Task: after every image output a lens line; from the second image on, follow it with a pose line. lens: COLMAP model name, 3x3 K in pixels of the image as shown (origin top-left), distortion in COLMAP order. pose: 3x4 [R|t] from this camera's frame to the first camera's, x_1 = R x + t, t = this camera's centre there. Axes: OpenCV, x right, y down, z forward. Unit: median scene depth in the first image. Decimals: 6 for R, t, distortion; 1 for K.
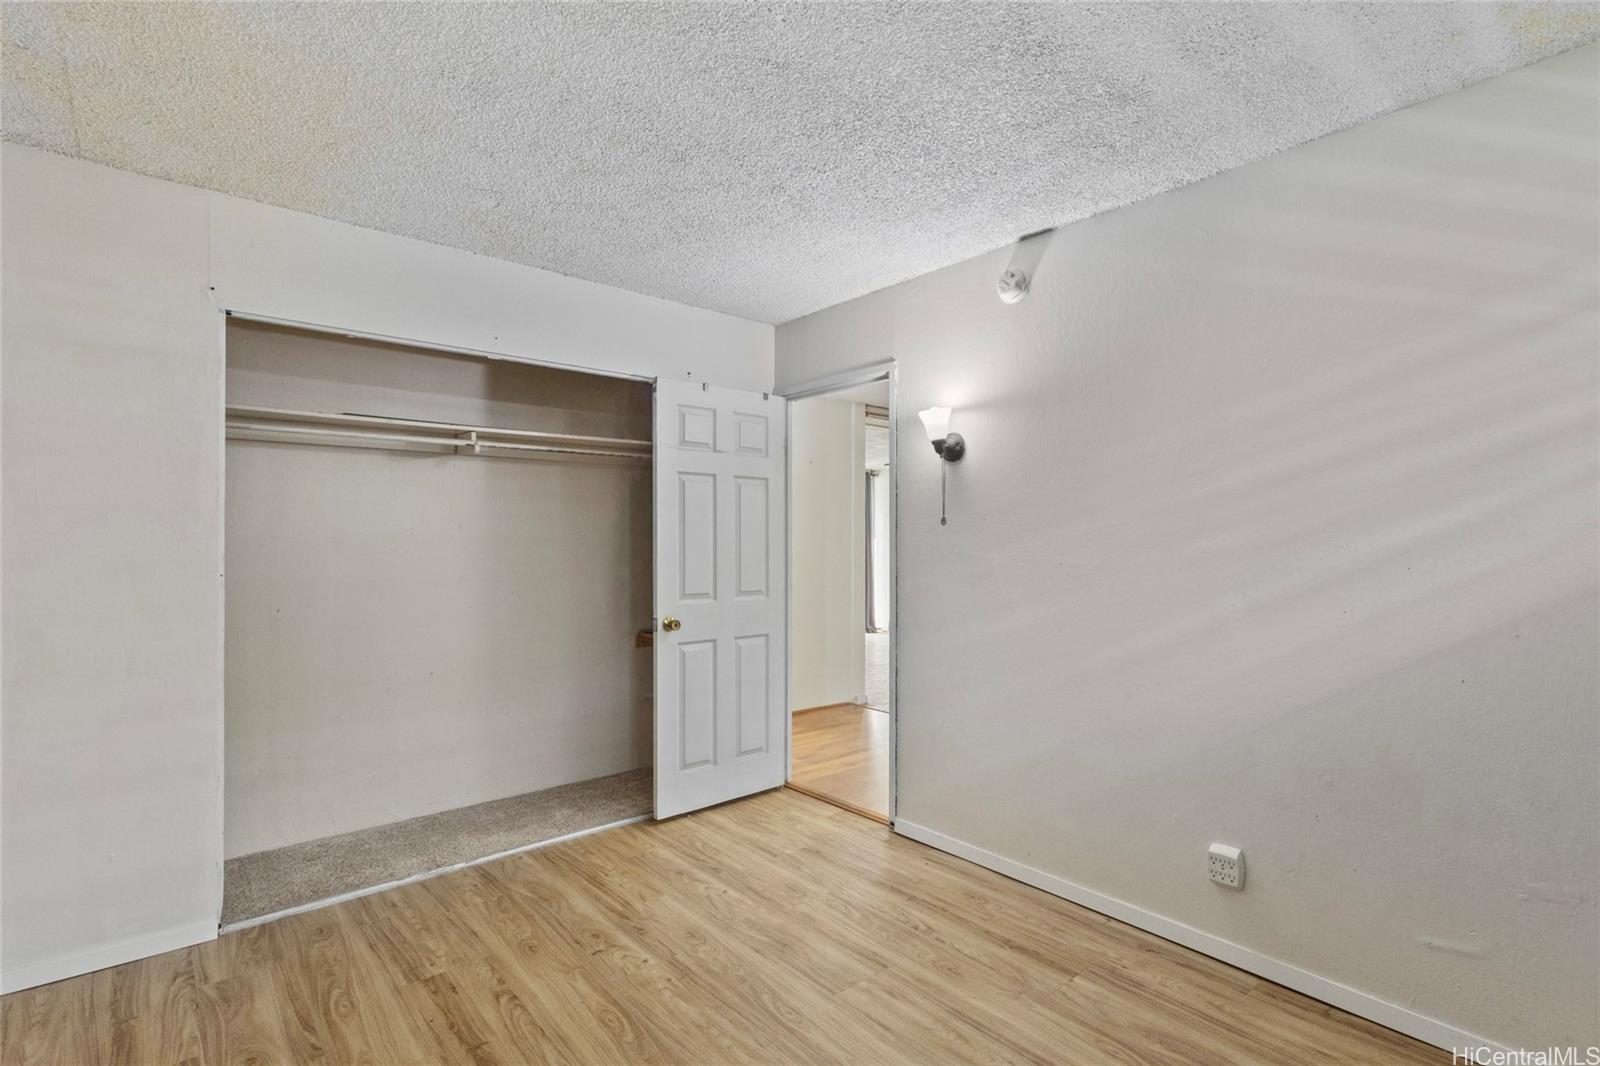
lens RADIAL K [[760.1, 0, 792.2], [0, 760.1, 538.5], [0, 0, 1]] dist [0.005136, 0.003063]
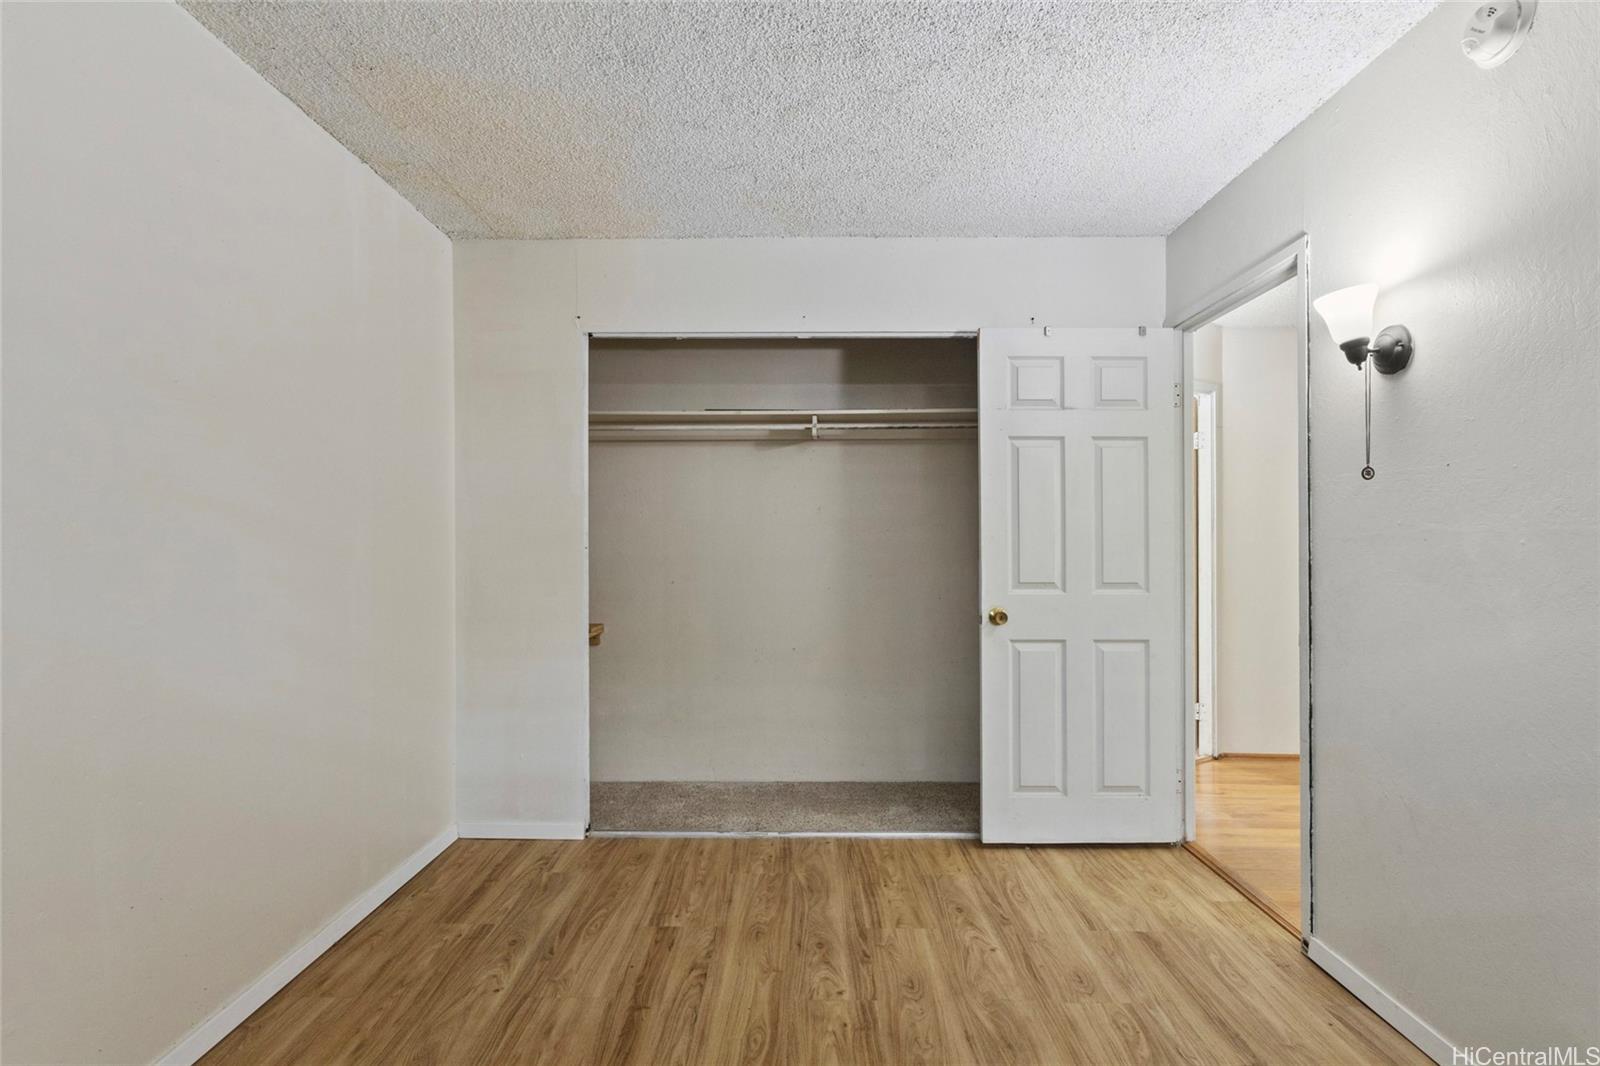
lens RADIAL K [[760.1, 0, 792.8], [0, 760.1, 538.3], [0, 0, 1]] dist [0.005136, 0.003063]
pose [[0.752901, -0.003429, -0.658125, 0.269858], [0.002719, 0.999994, -0.002099, 0.031631], [0.658128, -0.000209, 0.752906, 0.249138]]
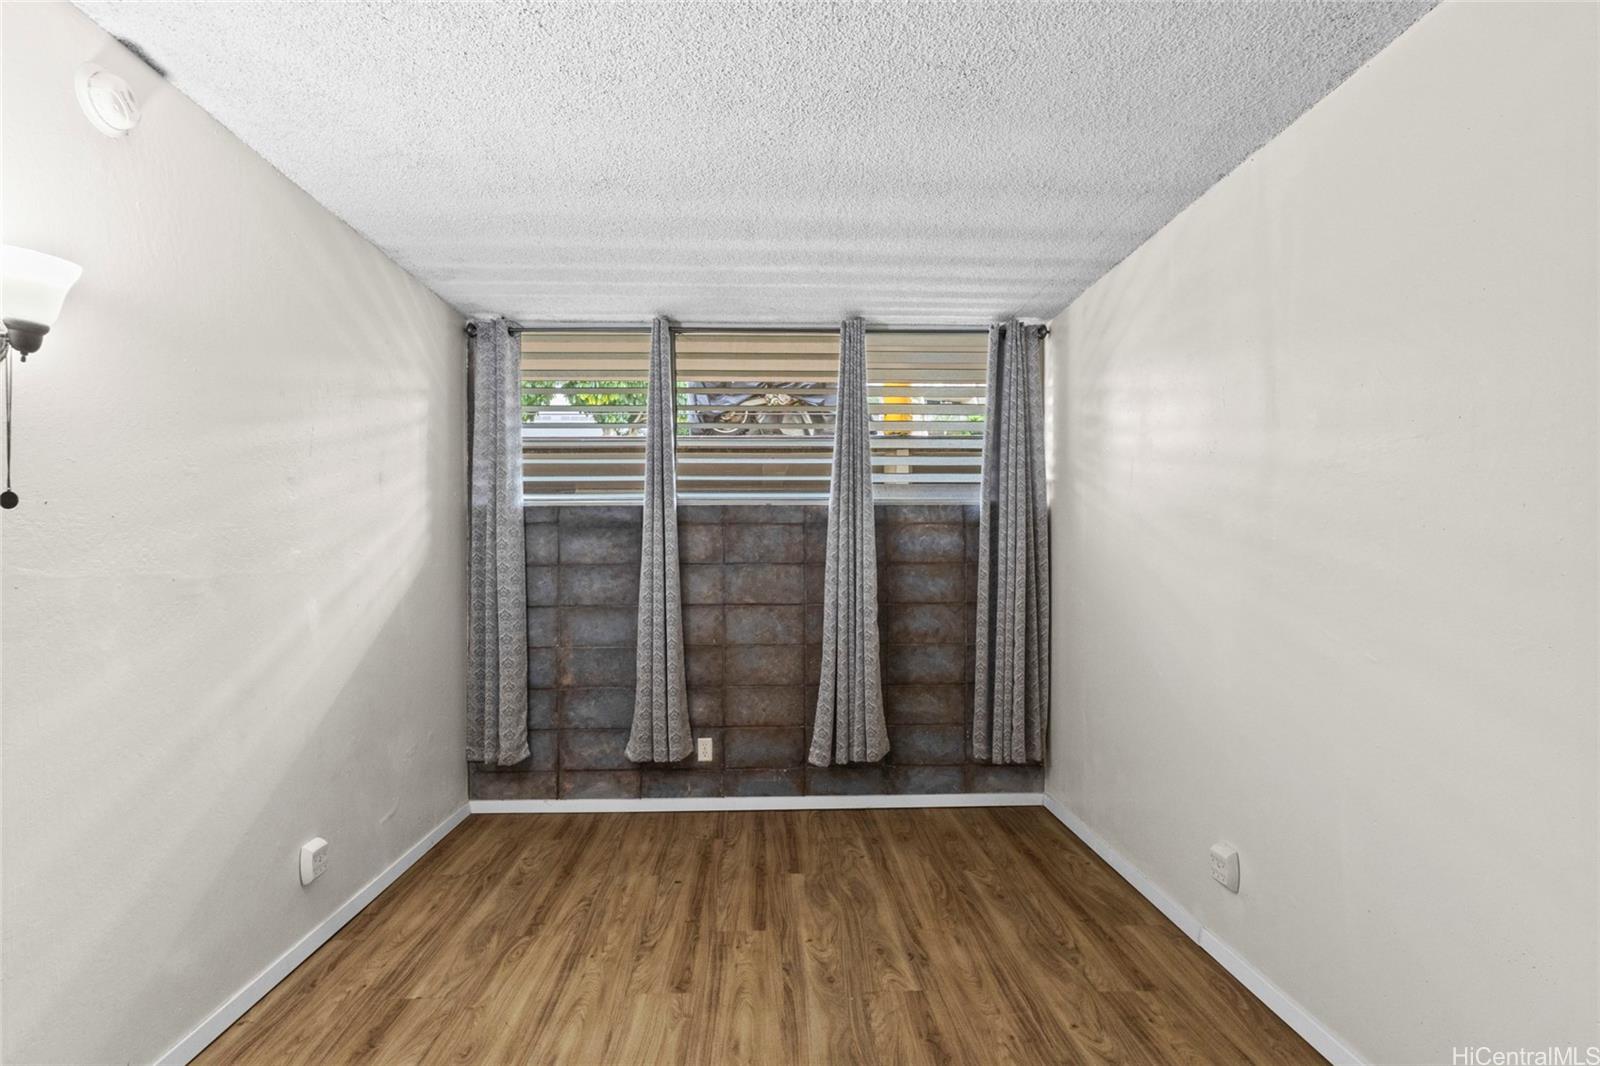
lens RADIAL K [[760.1, 0, 780.8], [0, 760.1, 553.4], [0, 0, 1]] dist [0.005136, 0.003063]
pose [[-0.775931, 0.000567, 0.630817, -0.470629], [-0.000796, 0.999998, -0.001877, 0.008622], [-0.630817, -0.001958, -0.775929, 1.129389]]
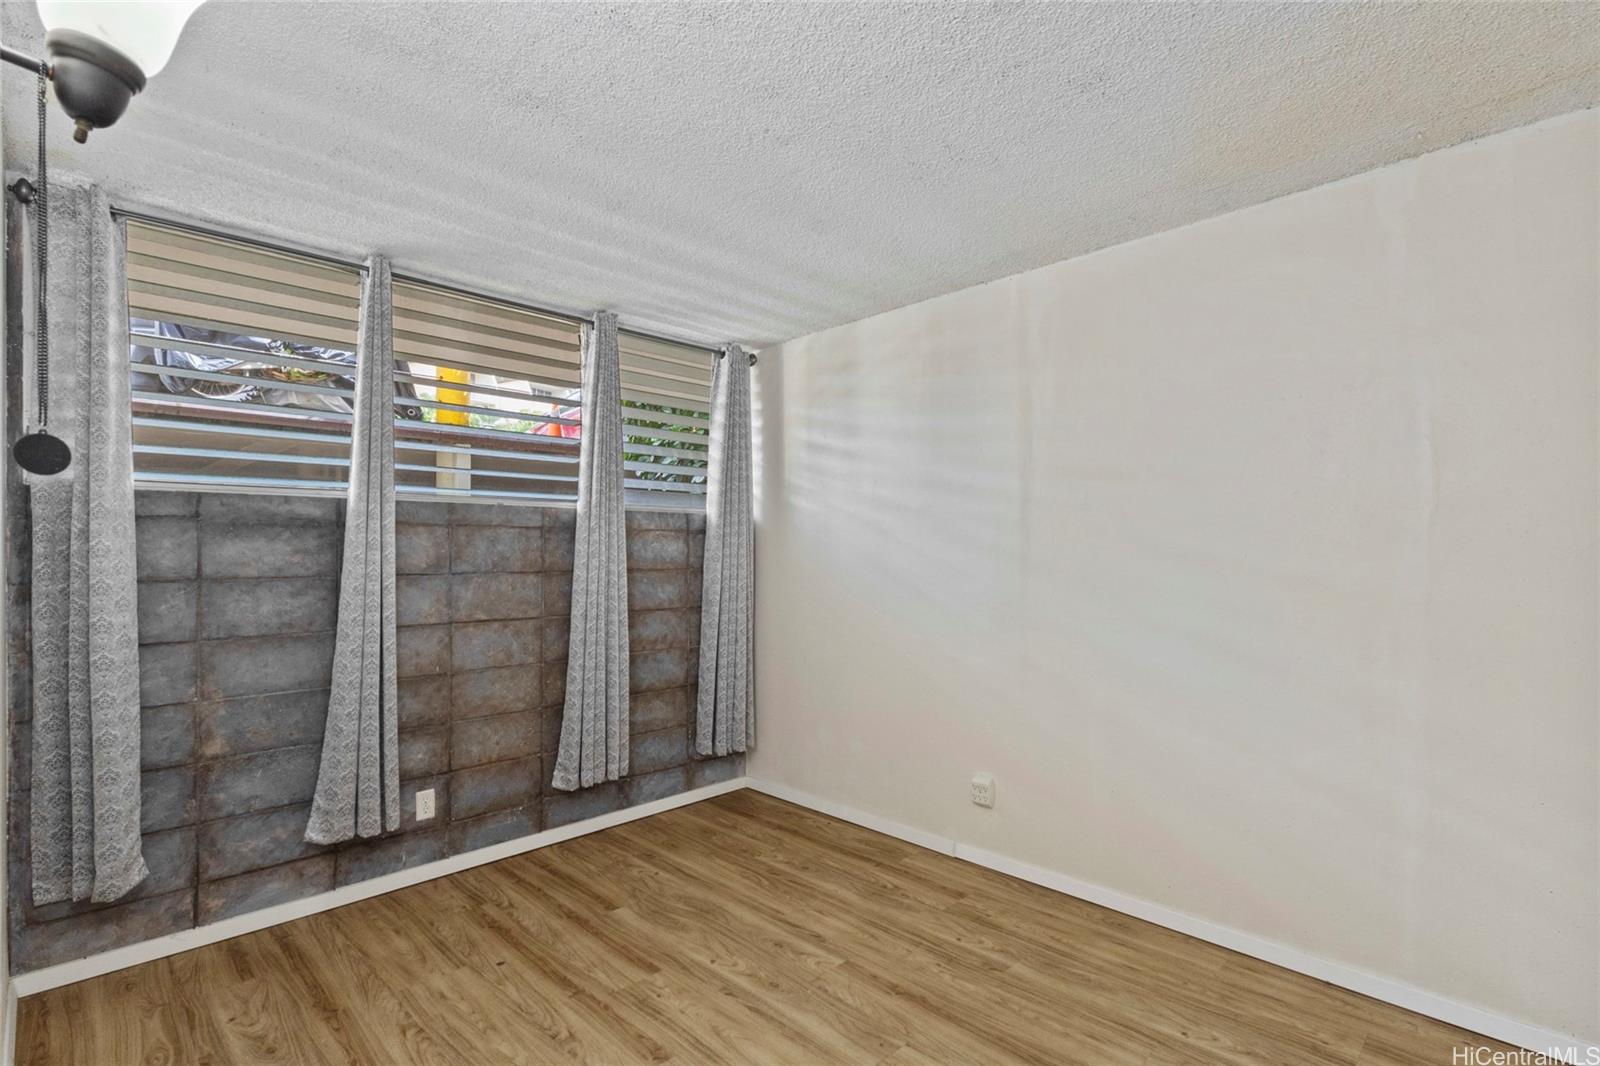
lens RADIAL K [[760.1, 0, 776.2], [0, 760.1, 555.7], [0, 0, 1]] dist [0.005136, 0.003063]
pose [[-0.998299, 0.001917, -0.058271, 0.024379], [0.002085, 0.999994, -0.002813, 0.002514], [0.058265, -0.002930, -0.998297, 1.277968]]
